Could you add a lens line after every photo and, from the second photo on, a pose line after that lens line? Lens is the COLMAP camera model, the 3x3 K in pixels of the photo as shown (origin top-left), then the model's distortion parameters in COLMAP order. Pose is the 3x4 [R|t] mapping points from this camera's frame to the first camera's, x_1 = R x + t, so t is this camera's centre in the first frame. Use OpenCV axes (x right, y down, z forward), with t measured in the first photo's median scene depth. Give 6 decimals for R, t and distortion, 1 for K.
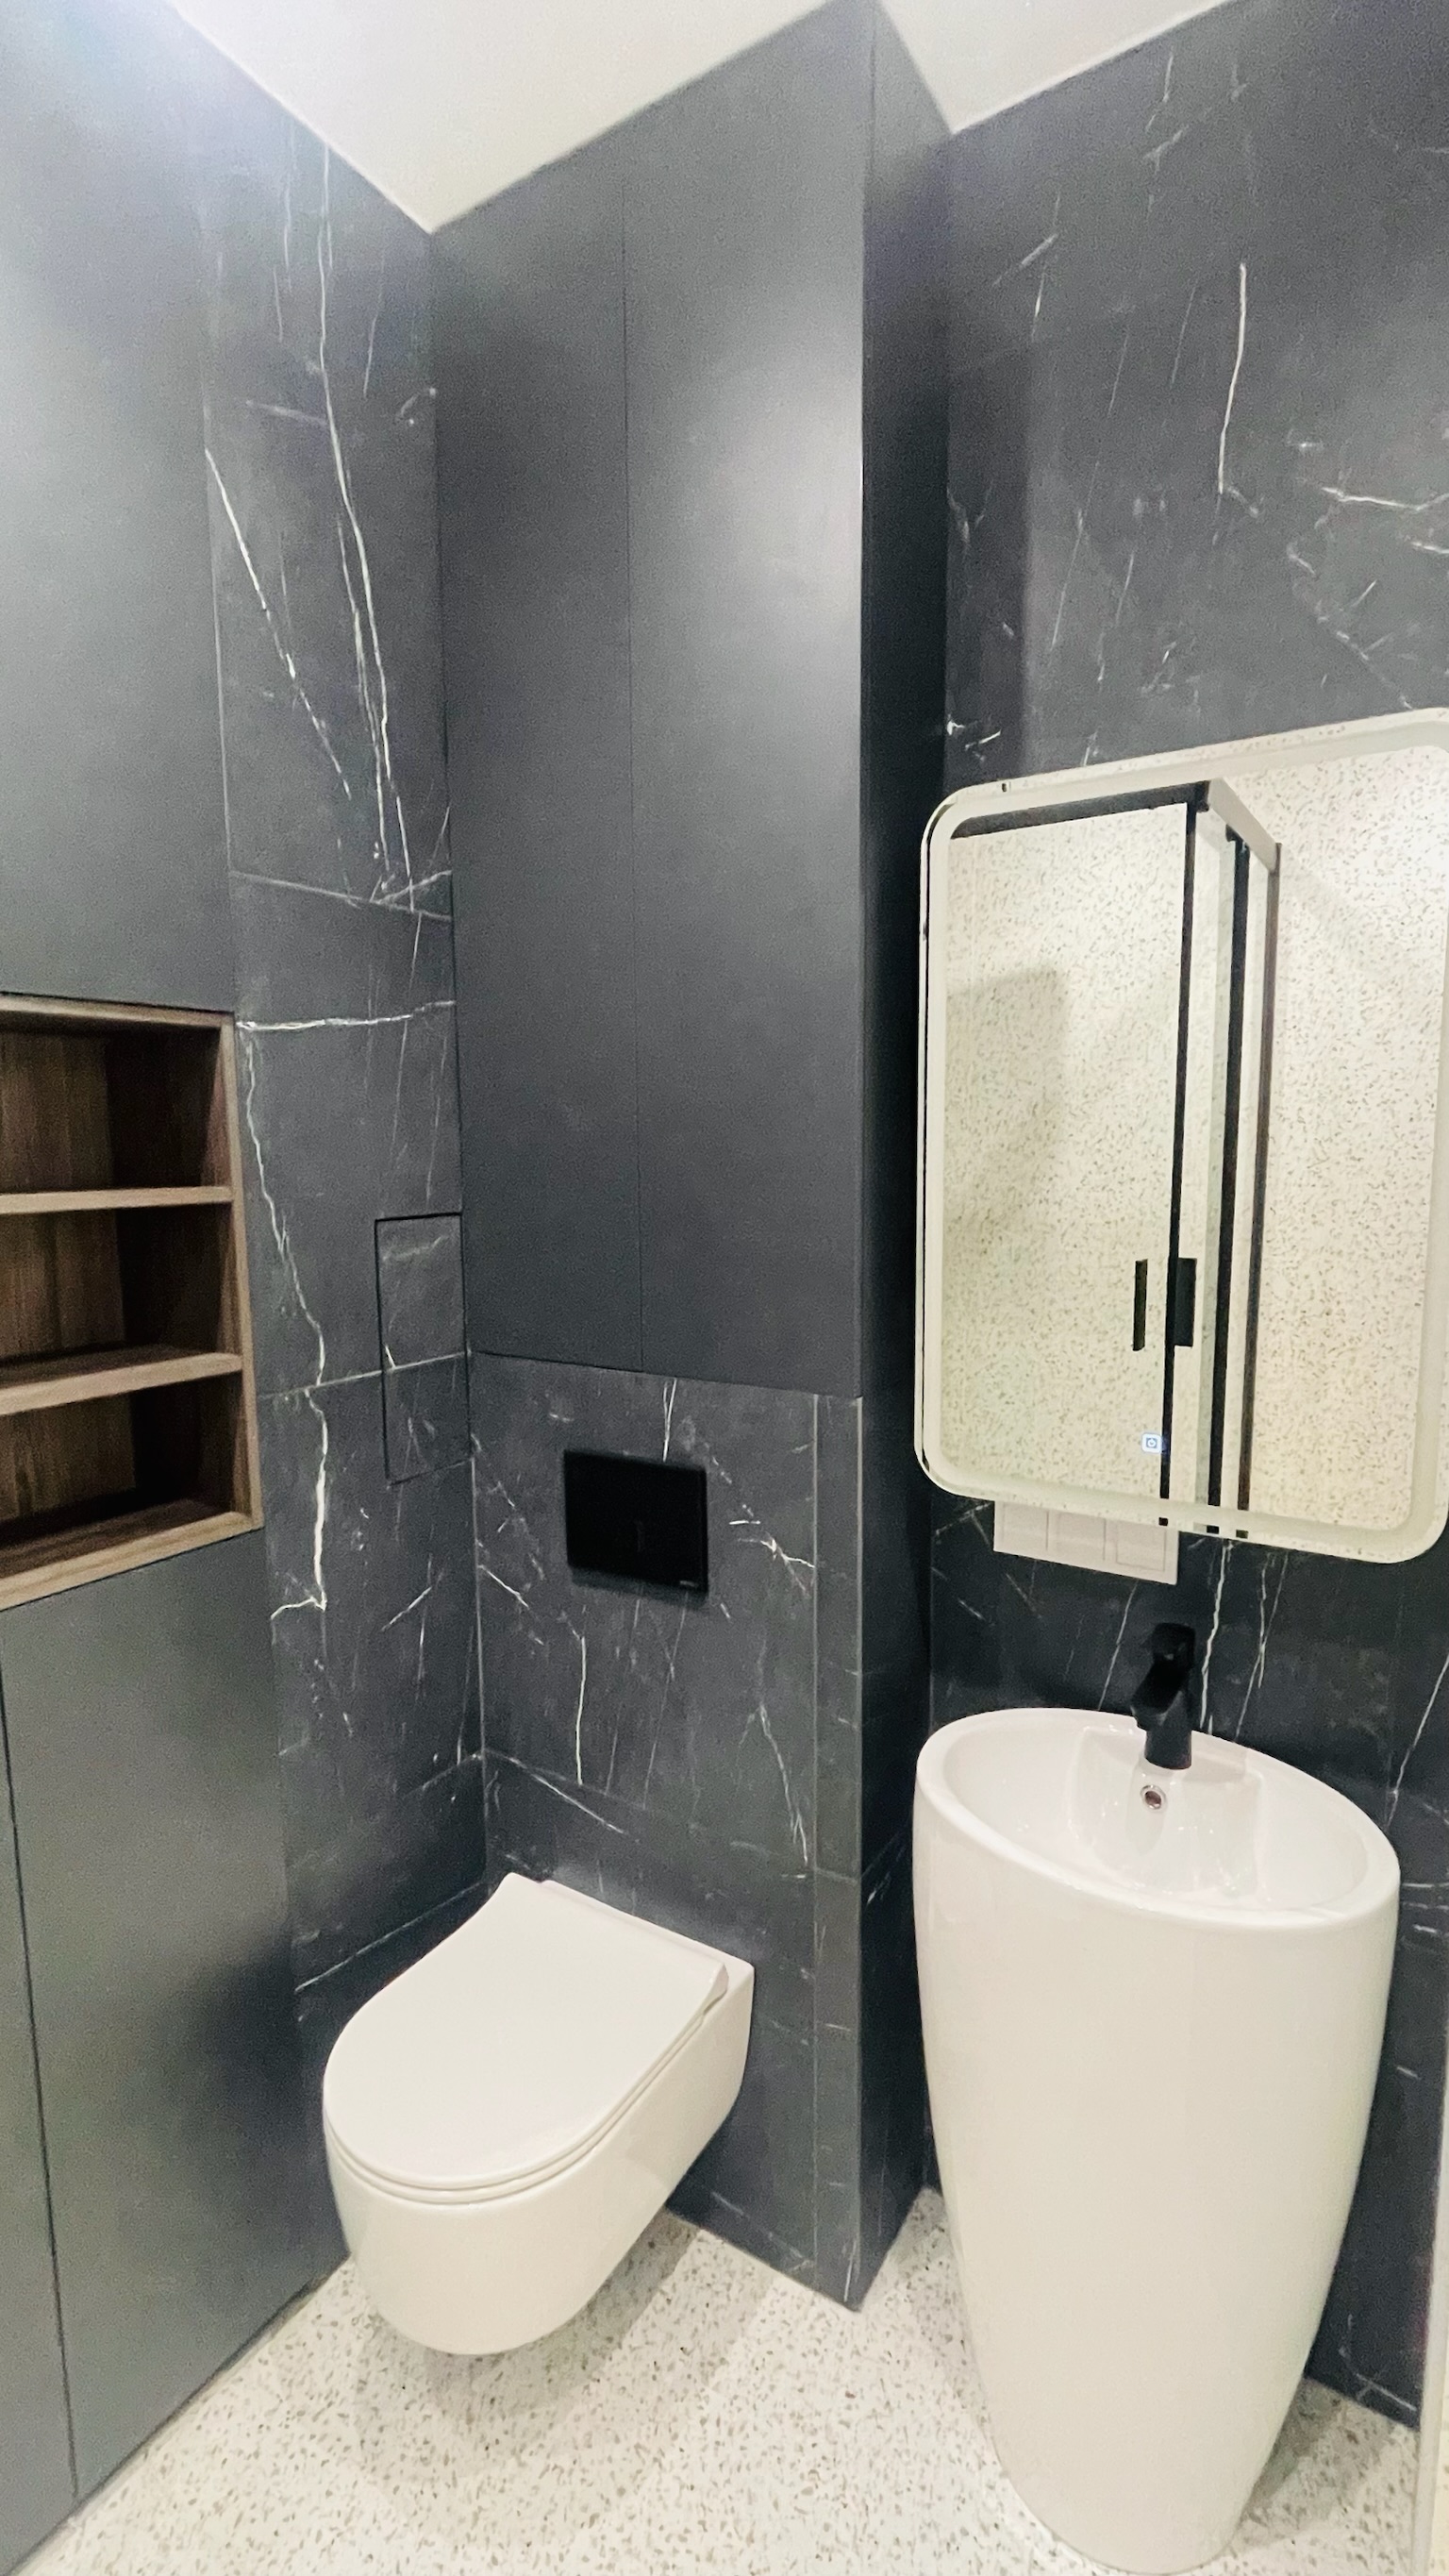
lens RADIAL K [[1166.0, 0, 724.5], [0, 1166.0, 1288.0], [0, 0, 1]] dist [-0.008979, 0.000052]
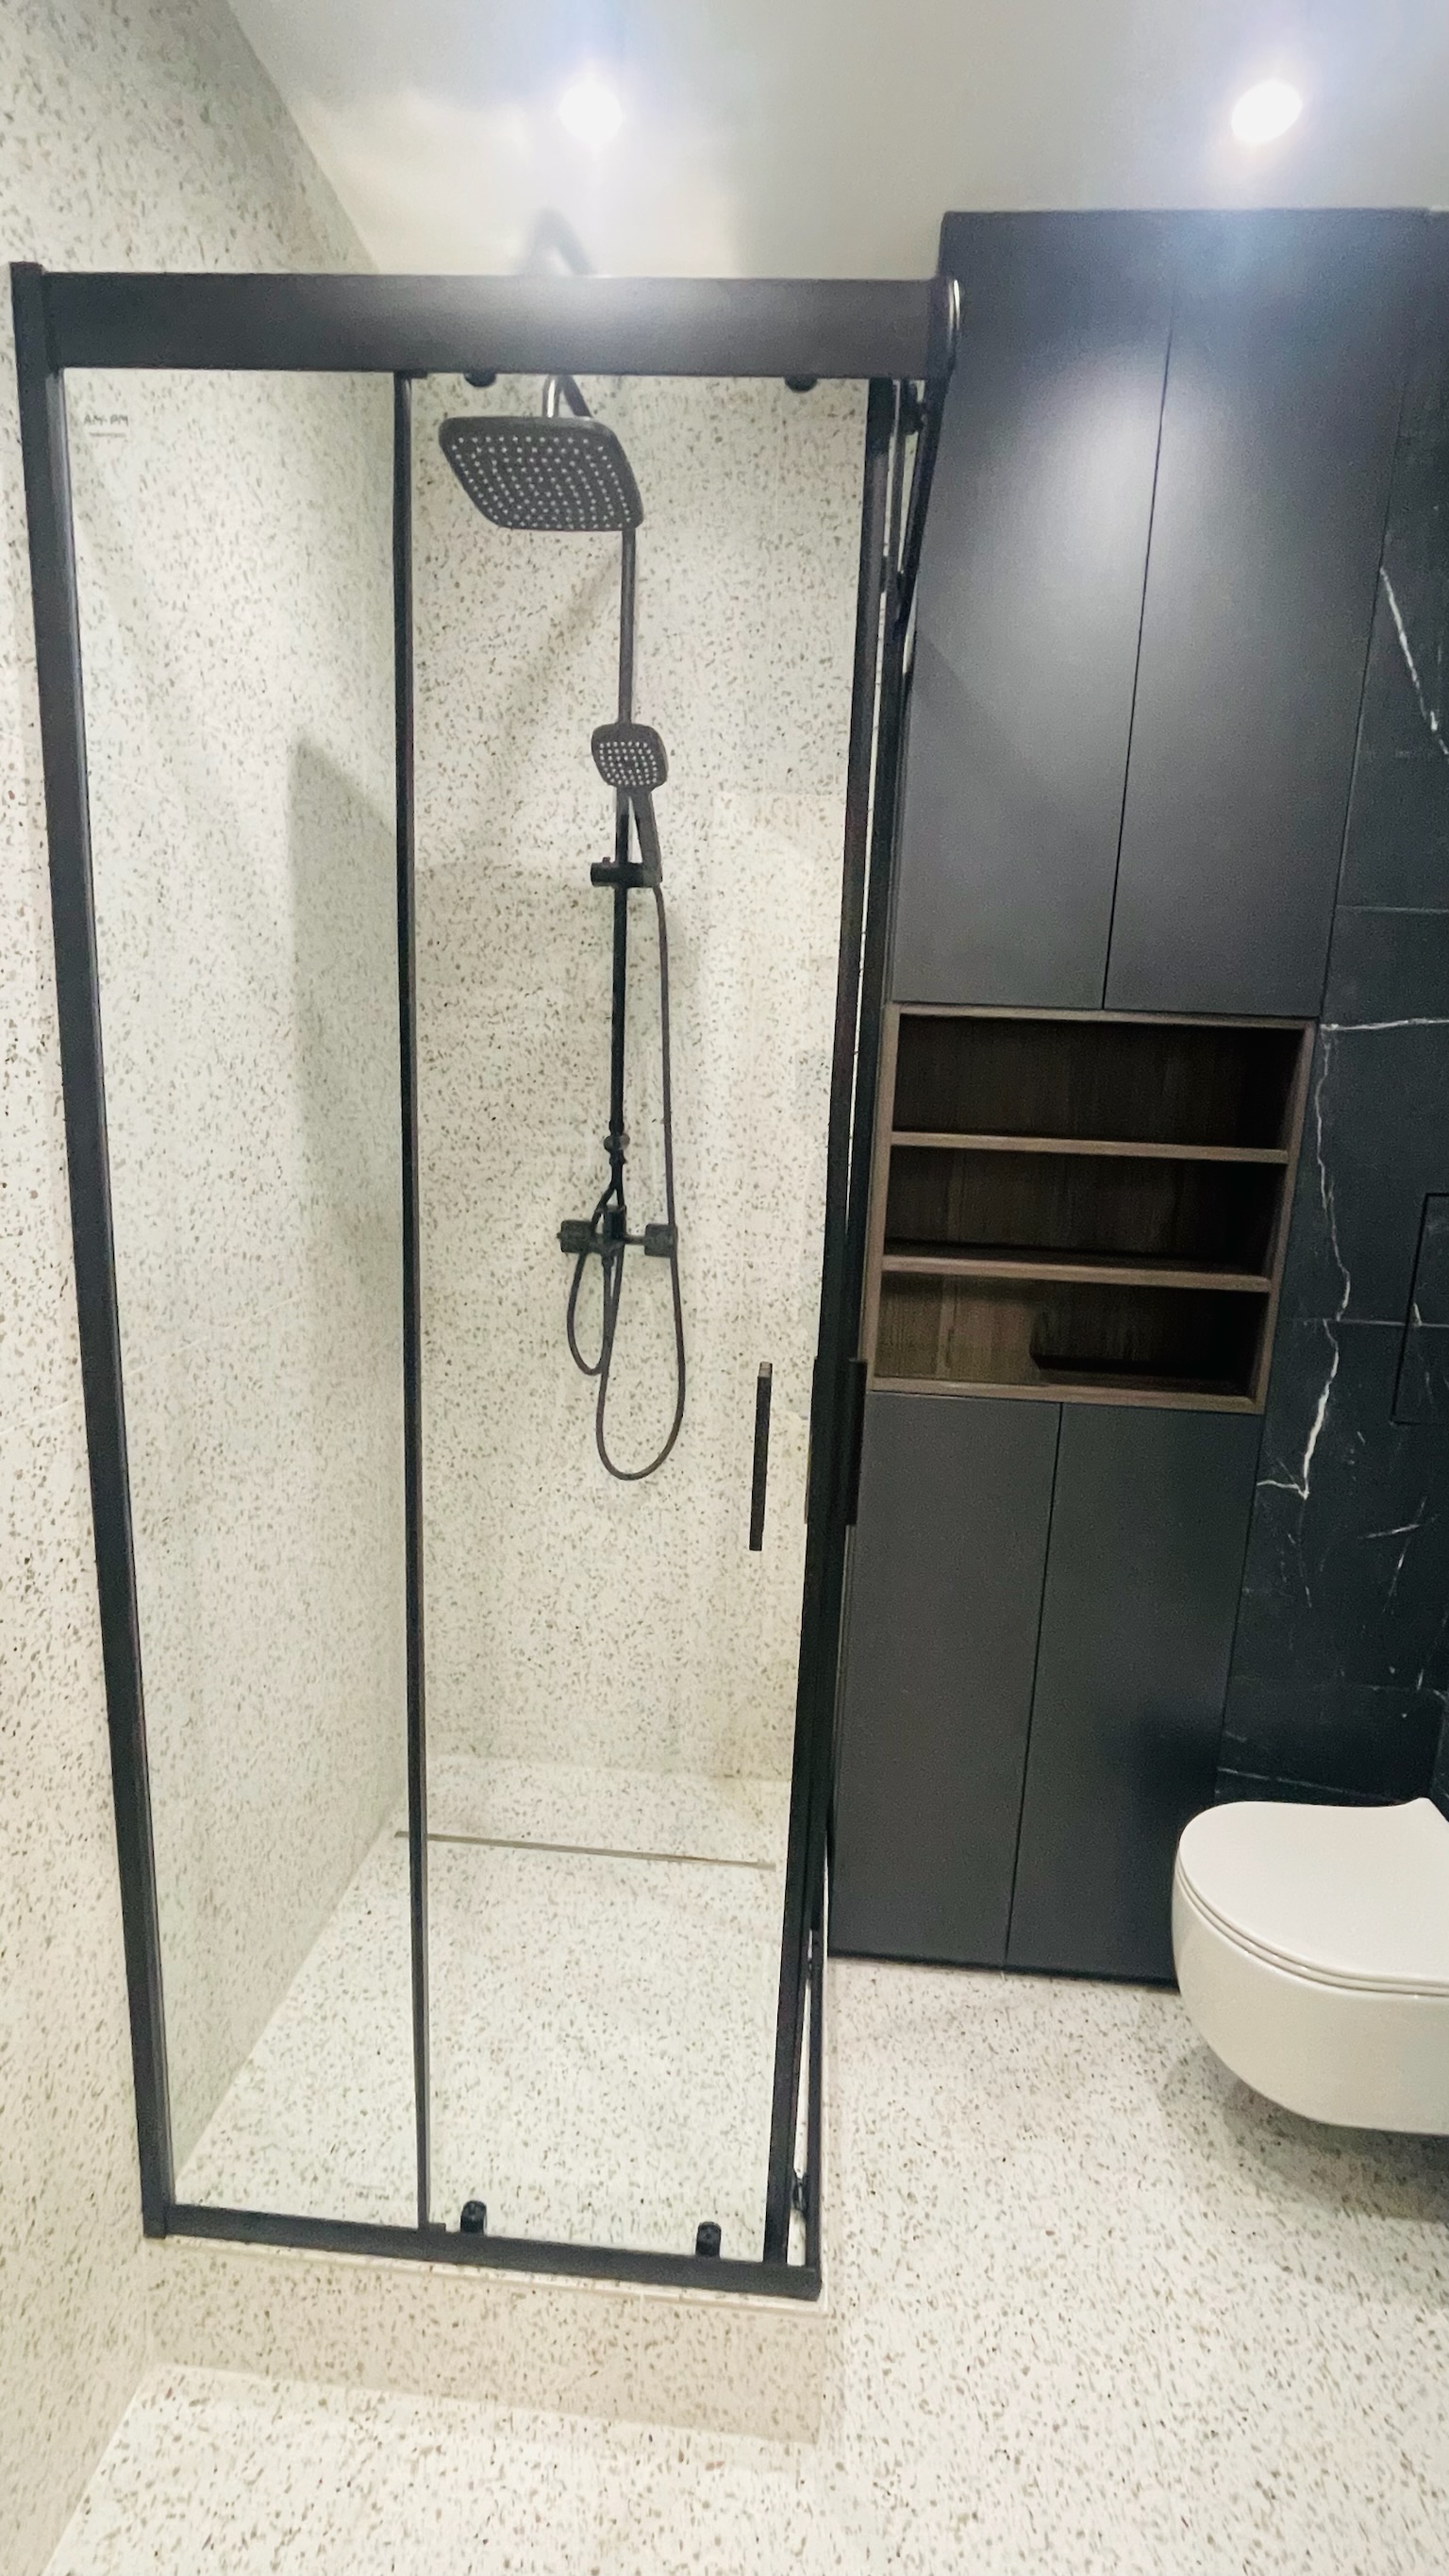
lens RADIAL K [[1166.0, 0, 724.5], [0, 1166.0, 1288.0], [0, 0, 1]] dist [-0.008979, 0.000052]
pose [[0.454254, 0.194520, -0.869376, 0.436140], [-0.153457, 0.978369, 0.138725, -0.021372], [0.877556, 0.070395, 0.474278, -0.156884]]
